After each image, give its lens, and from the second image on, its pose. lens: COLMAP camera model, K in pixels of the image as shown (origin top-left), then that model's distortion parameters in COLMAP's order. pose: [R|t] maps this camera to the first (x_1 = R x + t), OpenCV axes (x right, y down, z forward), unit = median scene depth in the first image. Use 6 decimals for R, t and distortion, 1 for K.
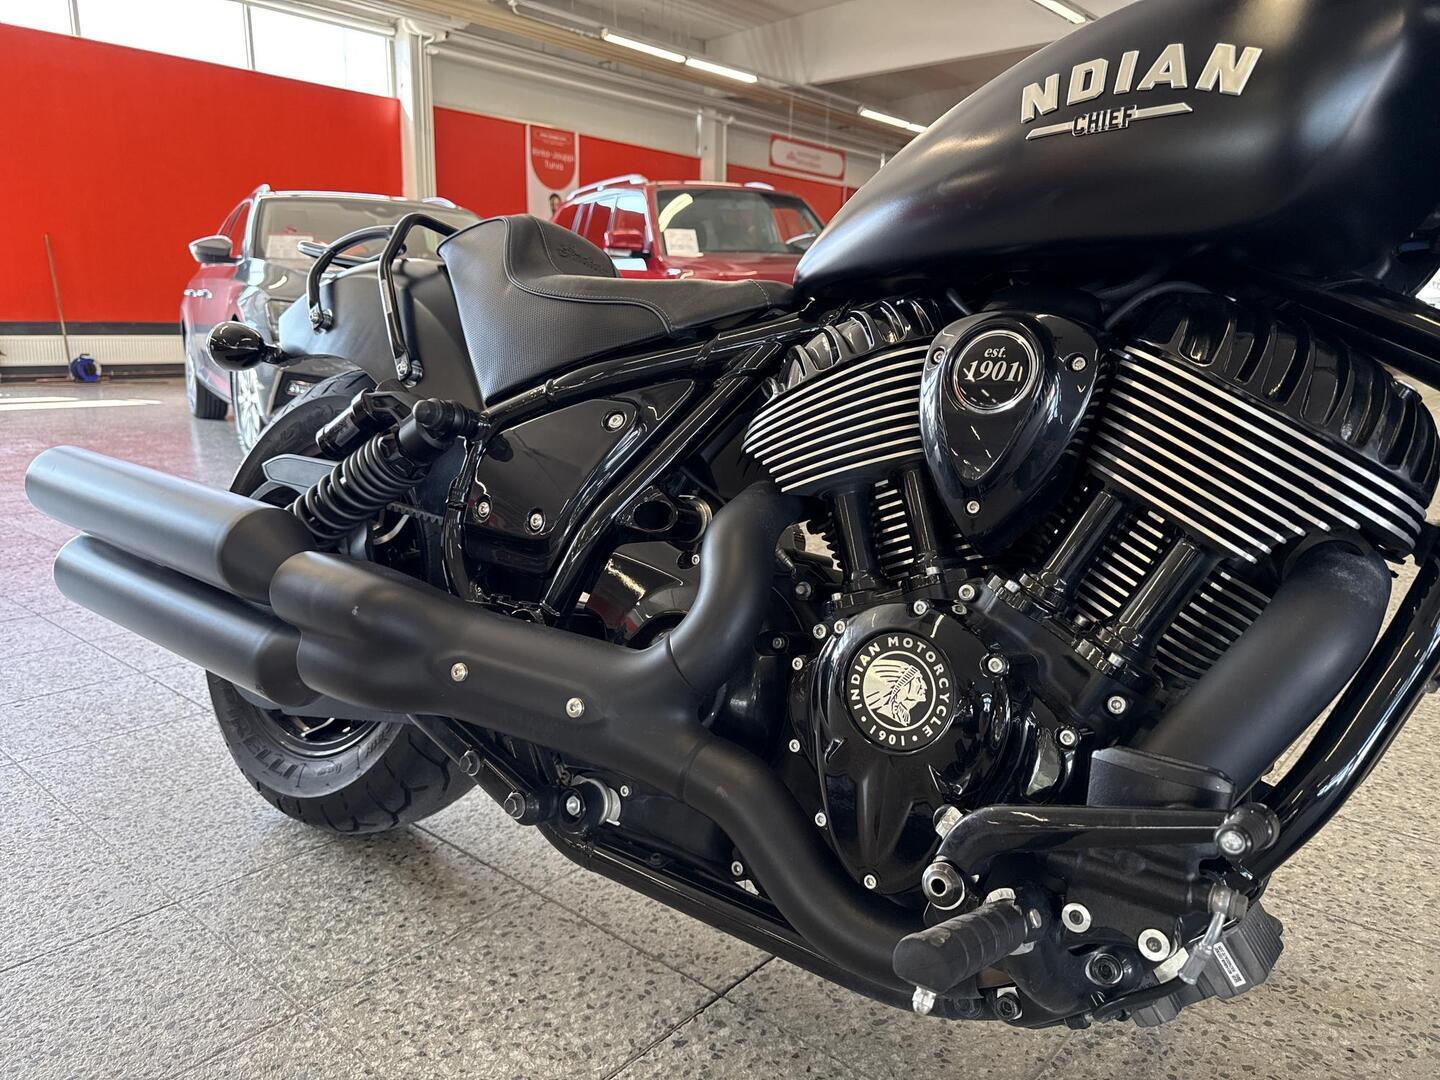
lens RADIAL K [[1012.3, 0, 716.8], [0, 1012.3, 548.5], [0, 0, 1]] dist [0.044558, -0.077095]
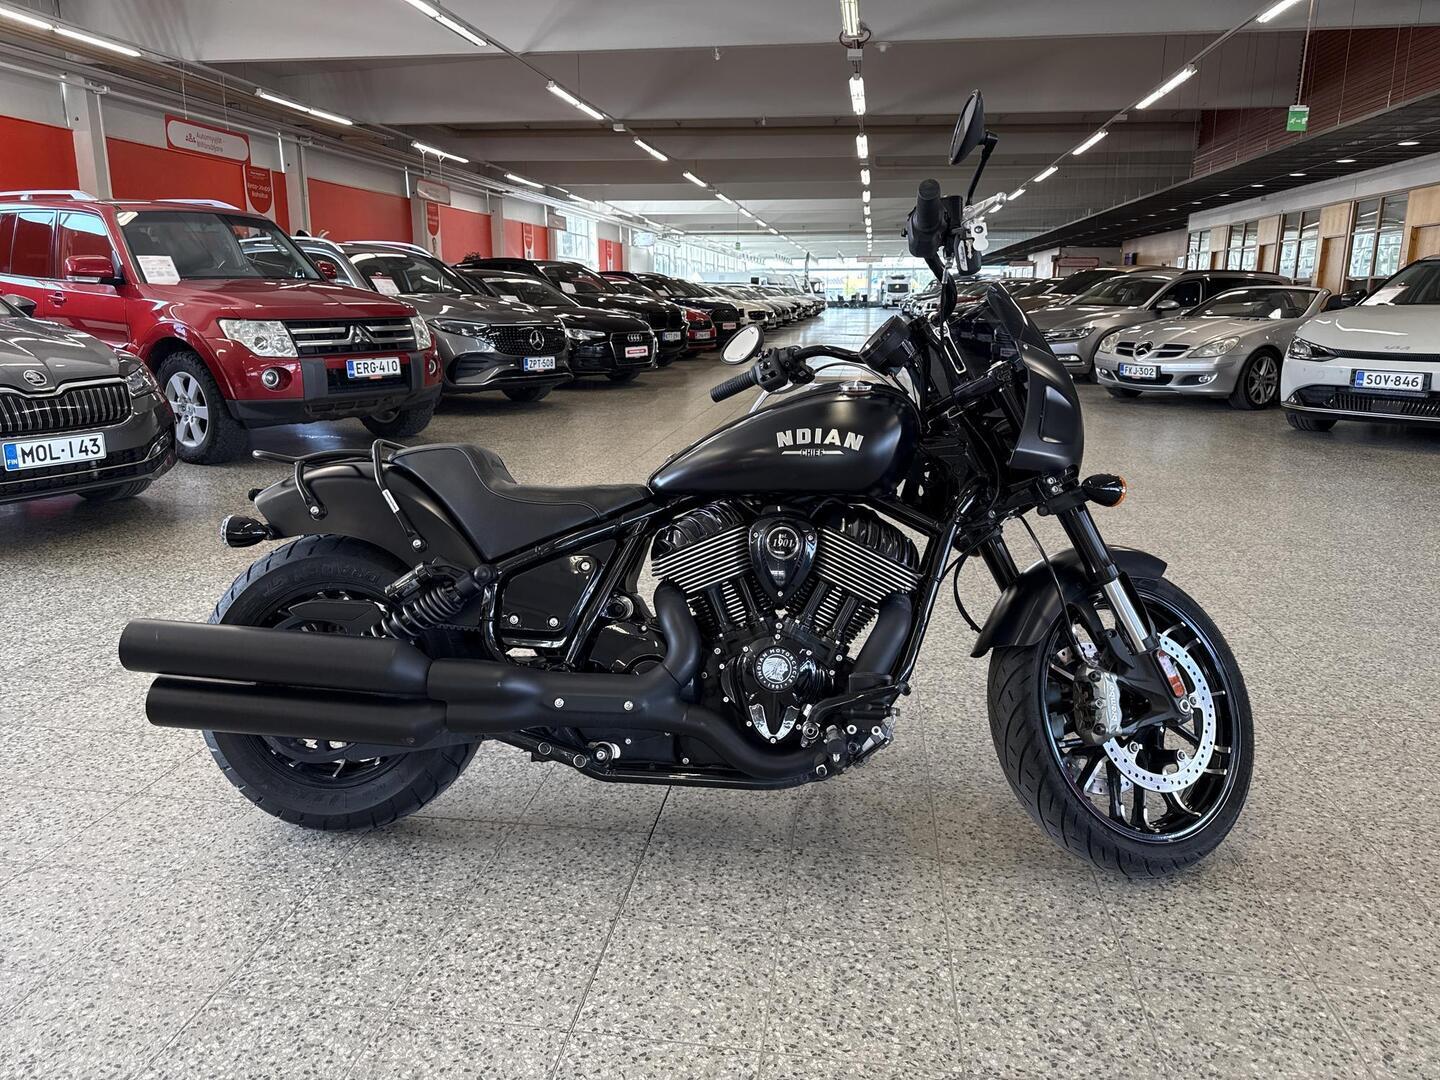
lens RADIAL K [[1012.3, 0, 716.8], [0, 1012.3, 548.5], [0, 0, 1]] dist [0.044558, -0.077095]
pose [[0.841175, -0.139730, 0.522399, -0.914482], [0.119825, 0.990187, 0.071910, -0.270535], [-0.527321, 0.002108, 0.849664, -0.839677]]
